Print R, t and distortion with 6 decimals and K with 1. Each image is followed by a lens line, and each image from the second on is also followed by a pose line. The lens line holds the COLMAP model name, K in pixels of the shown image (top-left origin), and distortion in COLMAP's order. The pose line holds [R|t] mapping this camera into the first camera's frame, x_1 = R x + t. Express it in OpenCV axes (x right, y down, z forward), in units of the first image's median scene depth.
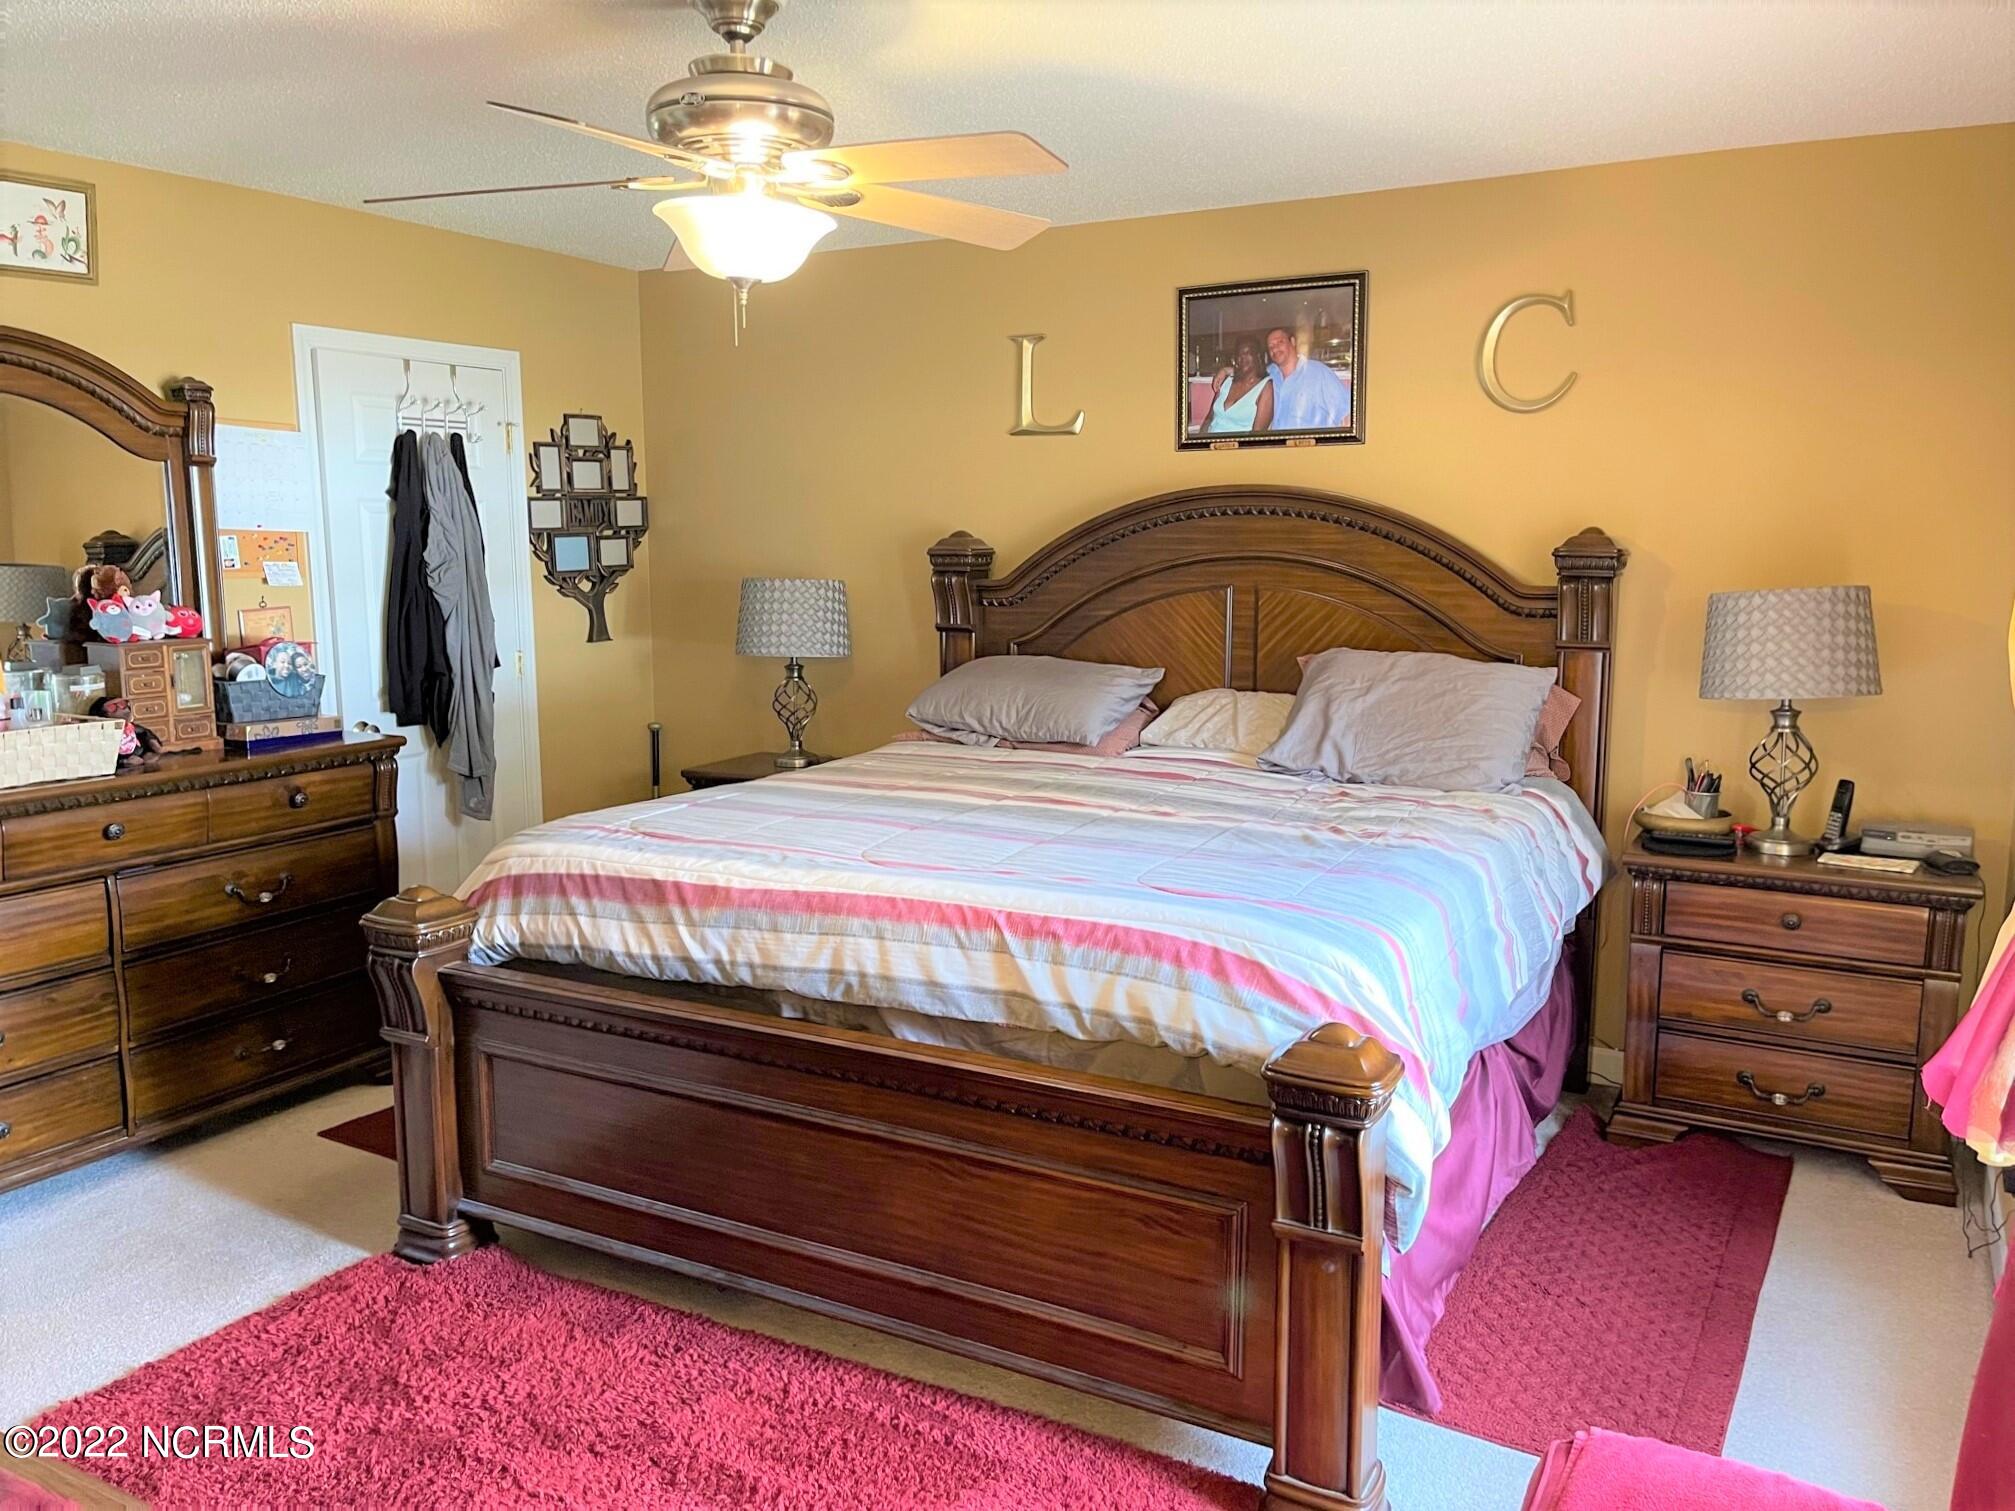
lens RADIAL K [[1526.2, 0, 1007.5], [0, 1526.2, 755.5], [0, 0, 1]] dist [0.092587, -0.133902]
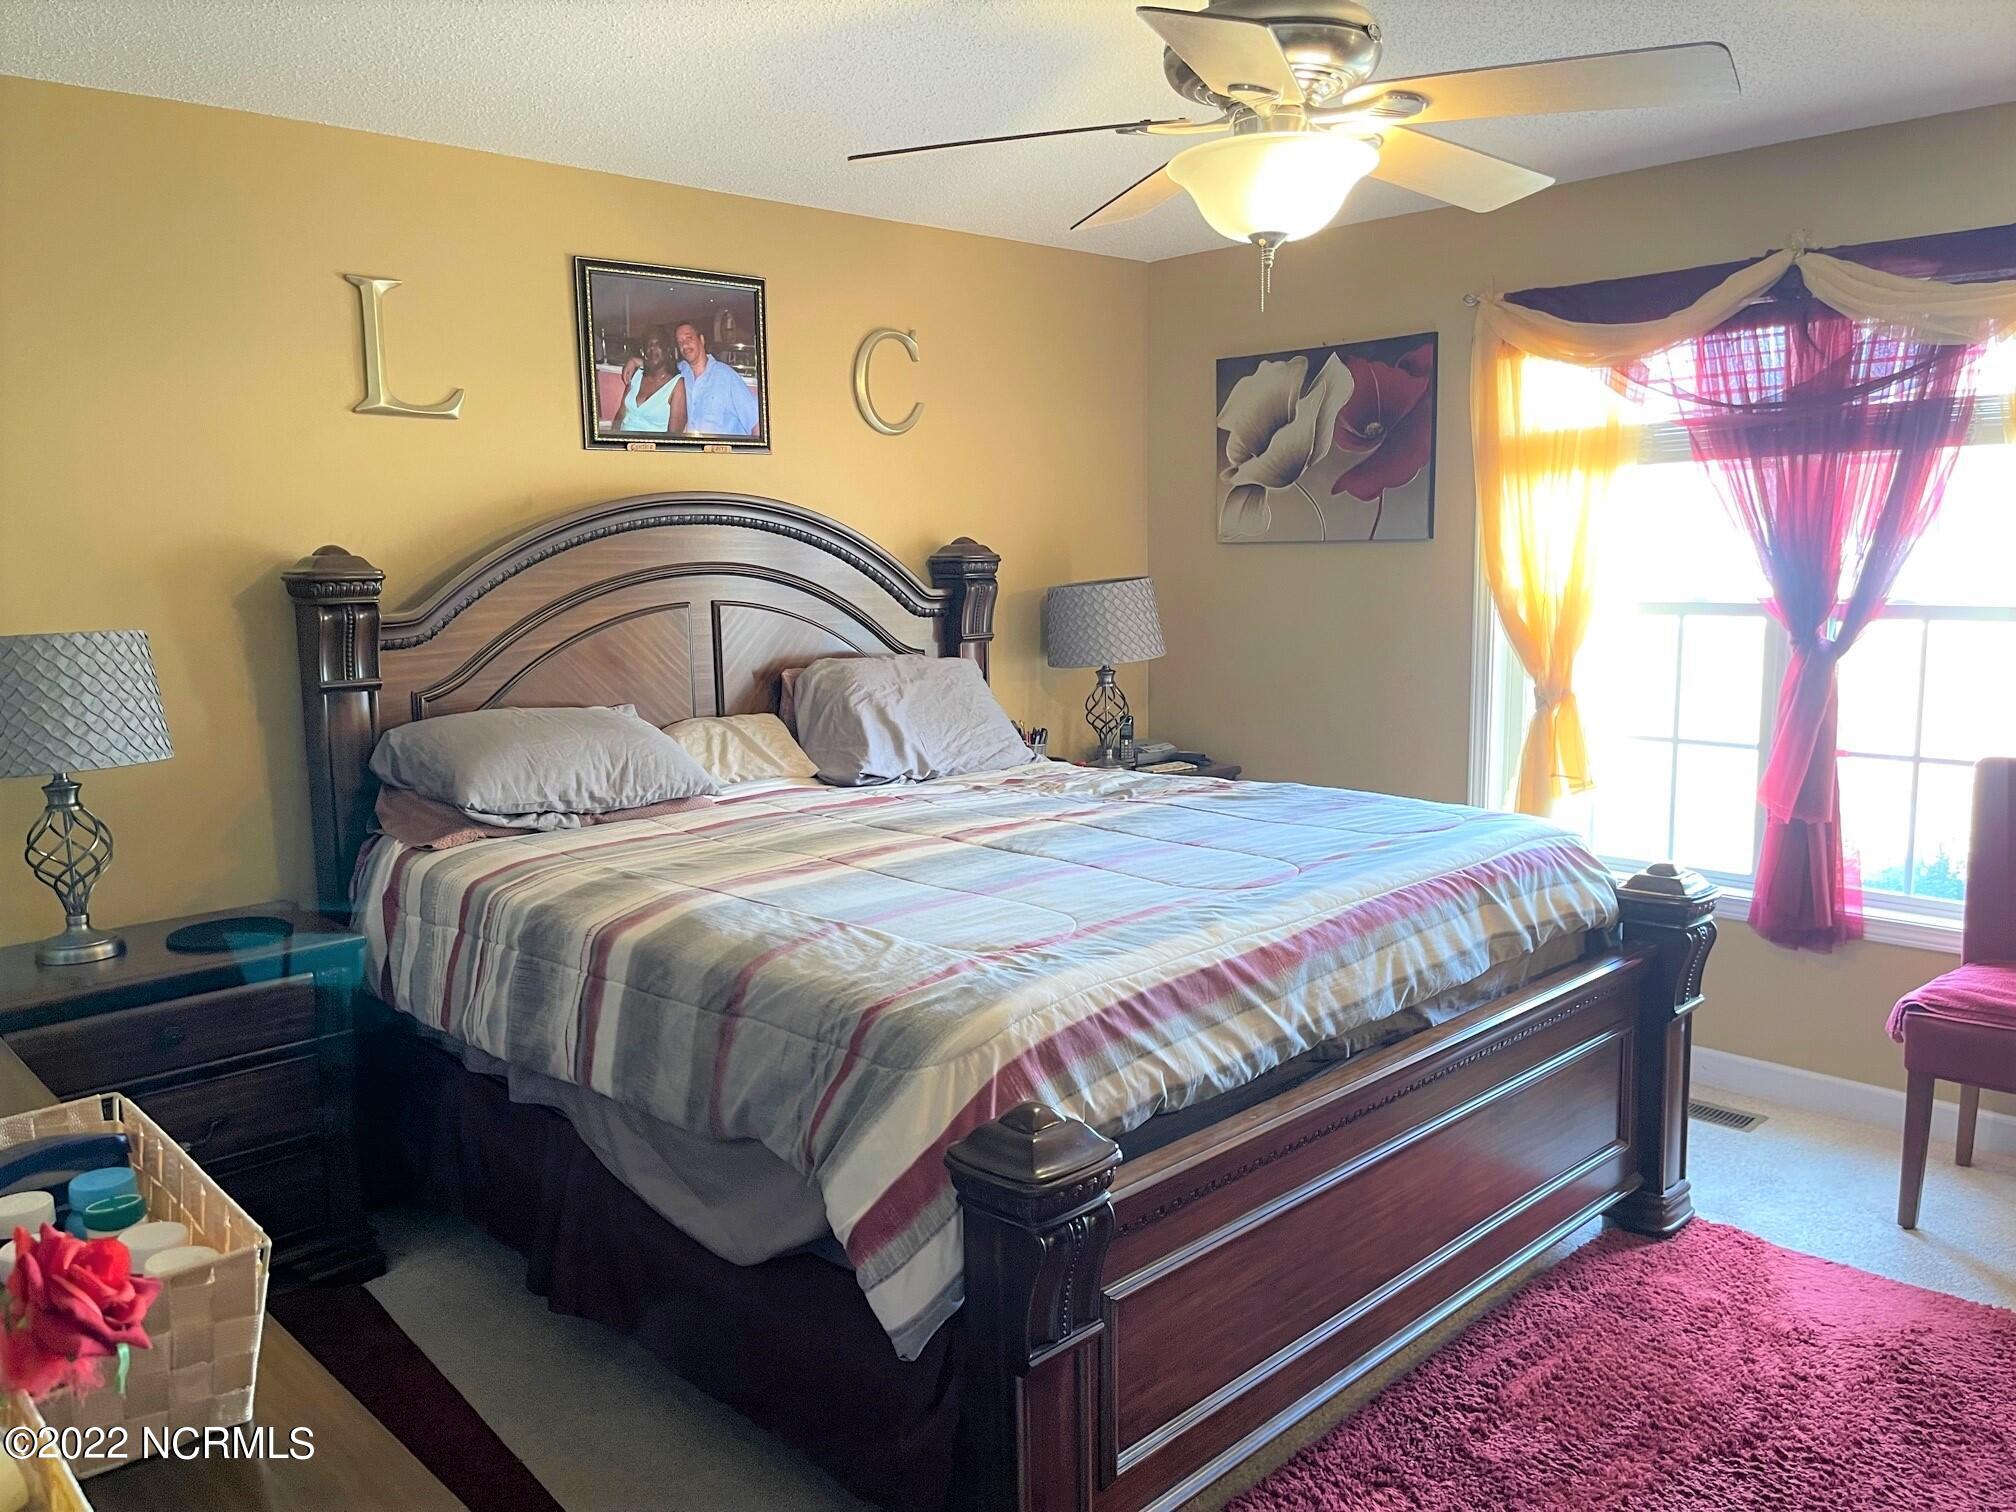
lens RADIAL K [[1525.5, 0, 1008.0], [0, 1525.5, 756.0], [0, 0, 1]] dist [0.000983, 0.000144]
pose [[0.306235, -0.136925, 0.942057, -0.658325], [0.157452, 0.983257, 0.091730, -0.076483], [-0.938845, 0.120238, 0.322666, 0.555424]]
